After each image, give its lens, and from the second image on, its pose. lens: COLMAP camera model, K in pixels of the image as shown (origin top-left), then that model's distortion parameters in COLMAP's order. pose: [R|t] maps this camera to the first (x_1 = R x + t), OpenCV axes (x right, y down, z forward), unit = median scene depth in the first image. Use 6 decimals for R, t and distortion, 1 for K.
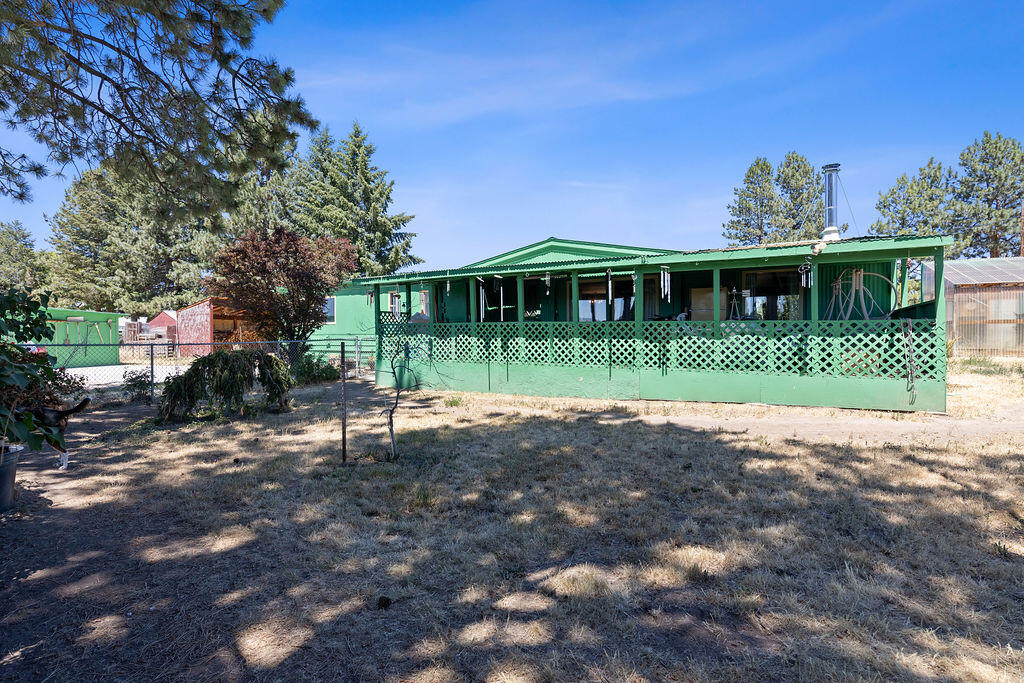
lens RADIAL K [[491.6, 0, 515.3], [0, 491.6, 344.4], [0, 0, 1]] dist [0.002790, 0.000520]
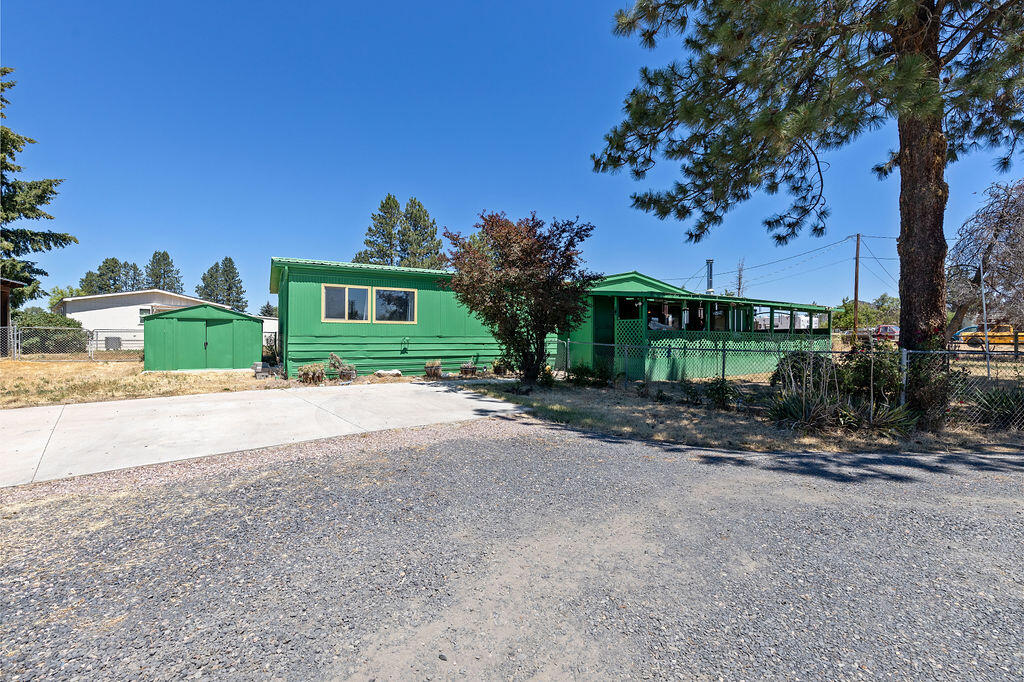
lens RADIAL K [[442.9, 0, 513.4], [0, 442.9, 338.5], [0, 0, 1]] dist [-0.003681, 0.000349]
pose [[0.487617, 0.000782, 0.873057, -1.866889], [0.009391, 0.999937, -0.006140, -0.021914], [-0.873007, 0.011193, 0.487579, 1.016703]]
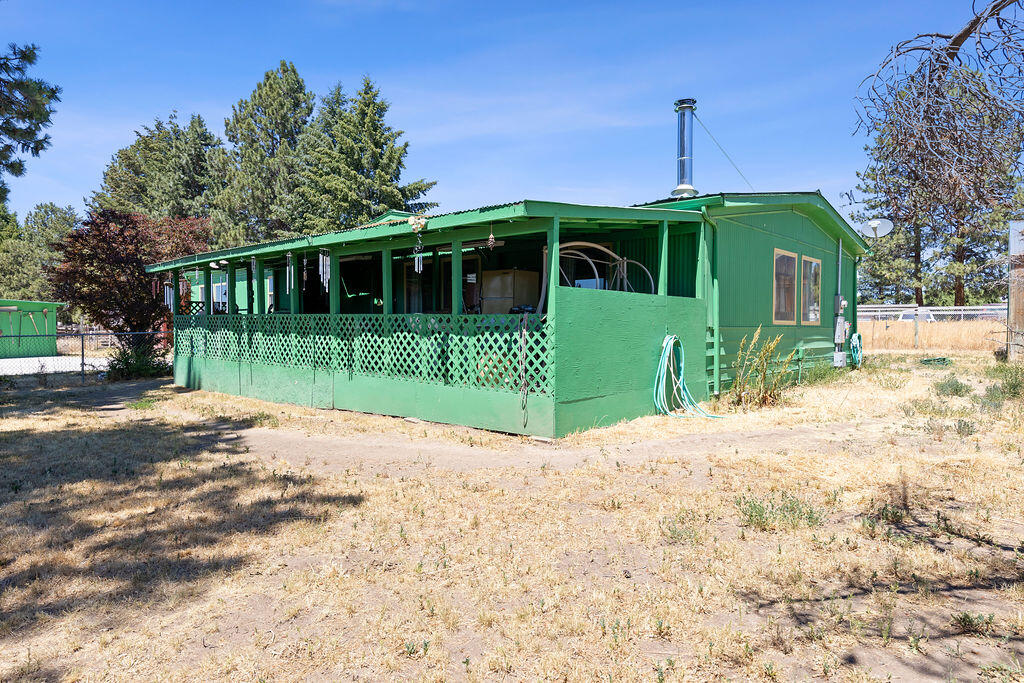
lens RADIAL K [[613.1, 0, 511.6], [0, 613.1, 337.7], [0, 0, 1]] dist [0.006423, 0.000433]
pose [[0.975180, 0.008508, -0.221252, 0.763186], [-0.007784, 0.999961, 0.004148, -0.014066], [0.221279, -0.002322, 0.975208, 0.057540]]
